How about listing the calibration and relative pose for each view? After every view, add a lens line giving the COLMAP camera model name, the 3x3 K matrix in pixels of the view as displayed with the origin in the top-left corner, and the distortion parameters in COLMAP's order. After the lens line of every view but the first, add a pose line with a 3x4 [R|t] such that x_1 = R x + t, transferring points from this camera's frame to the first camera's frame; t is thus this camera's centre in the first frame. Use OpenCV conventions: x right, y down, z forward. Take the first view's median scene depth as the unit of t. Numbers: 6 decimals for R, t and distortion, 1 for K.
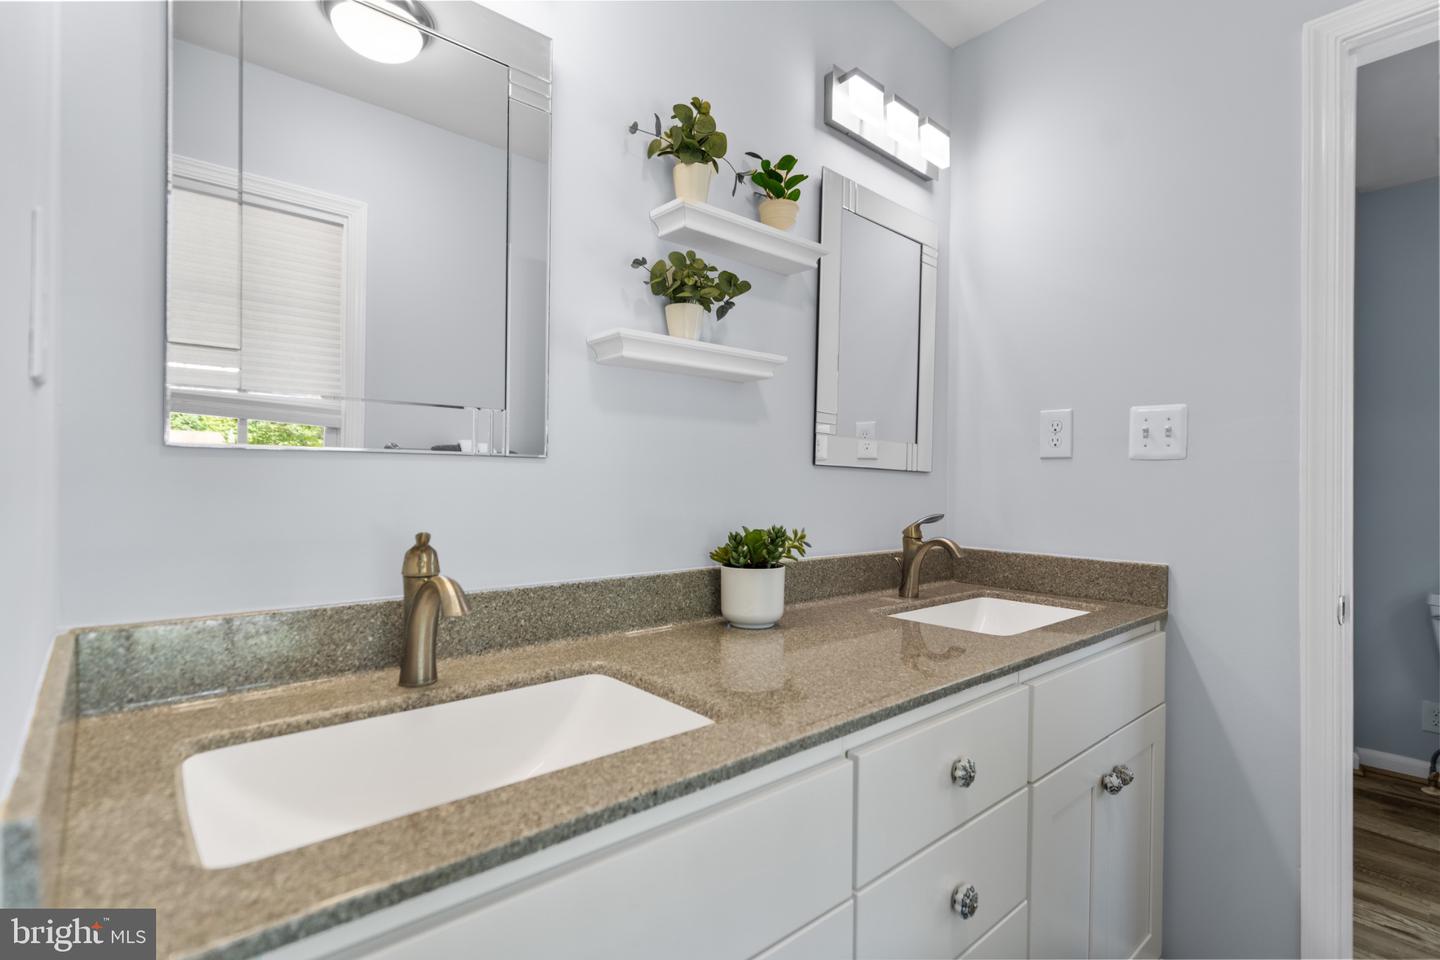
lens RADIAL K [[670.1, 0, 720.0], [0, 670.1, 480.0], [0, 0, 1]] dist [0.001781, 0.000651]
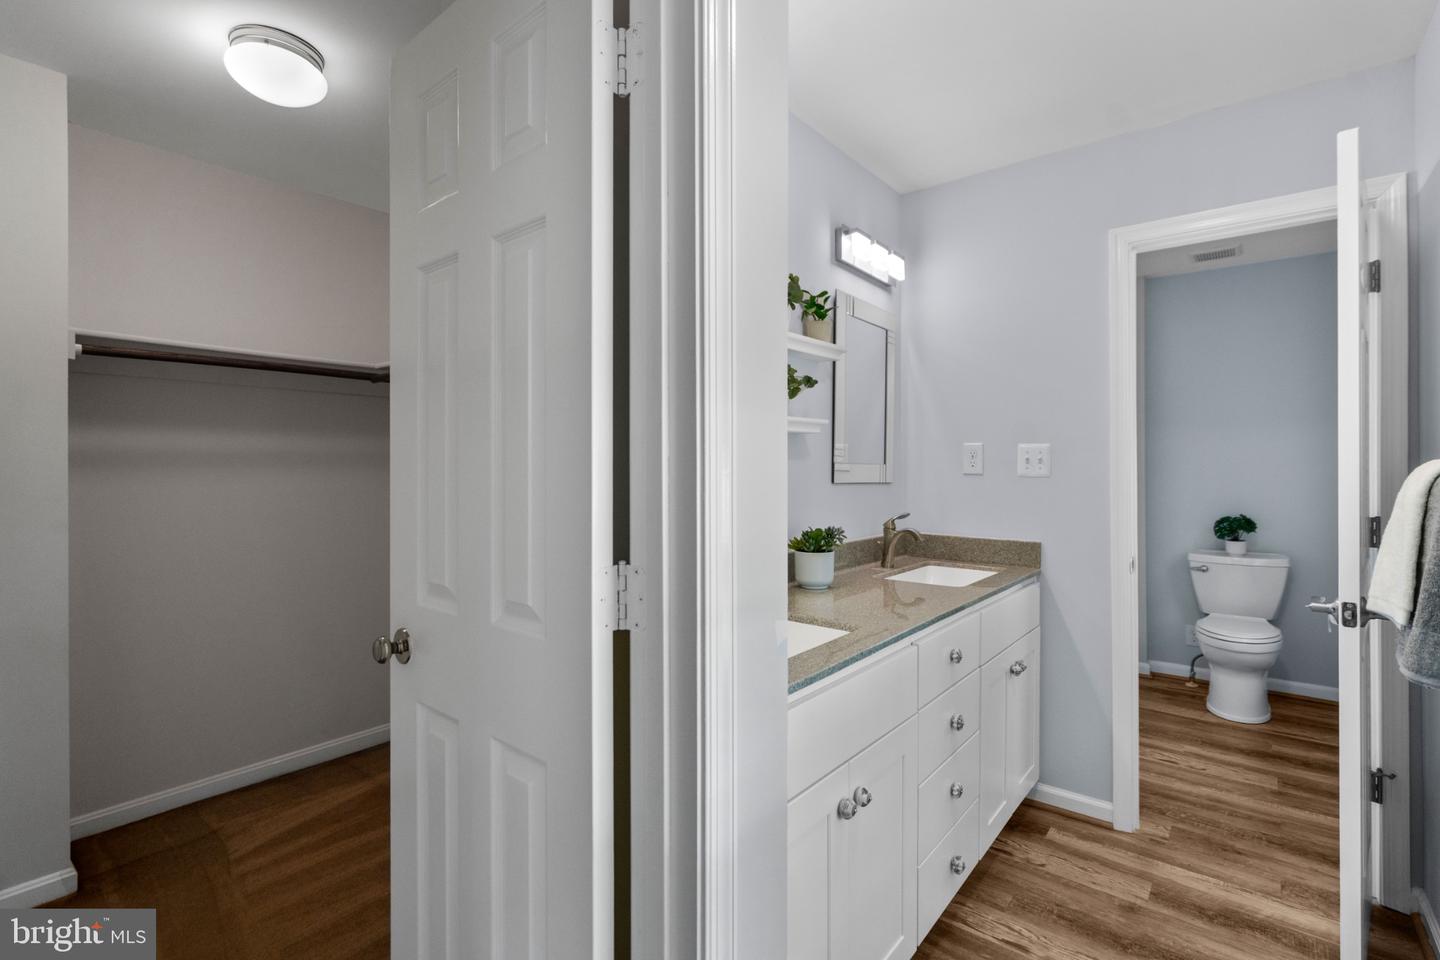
lens RADIAL K [[658.2, 0, 720.4], [0, 658.2, 460.4], [0, 0, 1]] dist [-0.001709, 0.000339]
pose [[0.985228, -0.008312, 0.171045, -0.371496], [0.008329, 0.999965, 0.000619, -0.078151], [-0.171044, 0.000815, 0.985263, -0.444194]]
